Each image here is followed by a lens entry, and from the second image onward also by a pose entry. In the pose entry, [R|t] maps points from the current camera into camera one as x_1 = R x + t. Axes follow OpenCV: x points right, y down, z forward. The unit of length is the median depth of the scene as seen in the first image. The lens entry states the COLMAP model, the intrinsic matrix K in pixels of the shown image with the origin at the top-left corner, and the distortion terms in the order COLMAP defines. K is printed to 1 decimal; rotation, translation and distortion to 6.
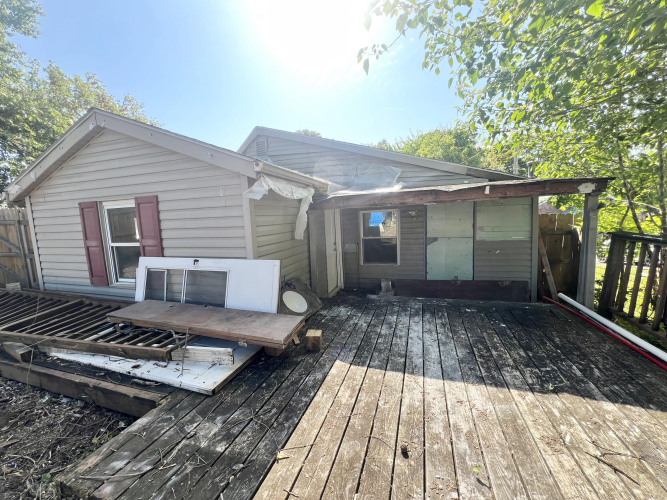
lens RADIAL K [[269.1, 0, 333.5], [0, 269.1, 250.0], [0, 0, 1]] dist [-0.002770, 0.000264]
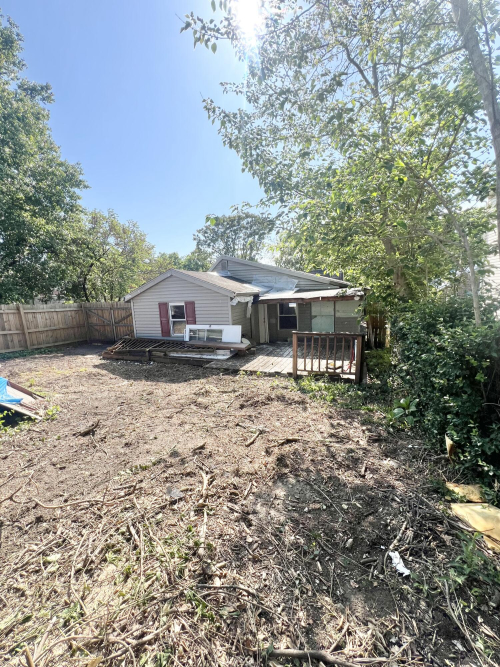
lens RADIAL K [[269.1, 0, 250.0], [0, 269.1, 333.5], [0, 0, 1]] dist [-0.002770, 0.000264]
pose [[0.995530, 0.004006, -0.094363, 0.139614], [-0.000154, 0.999168, 0.040795, 0.005564], [0.094448, -0.040598, 0.994702, -1.567289]]
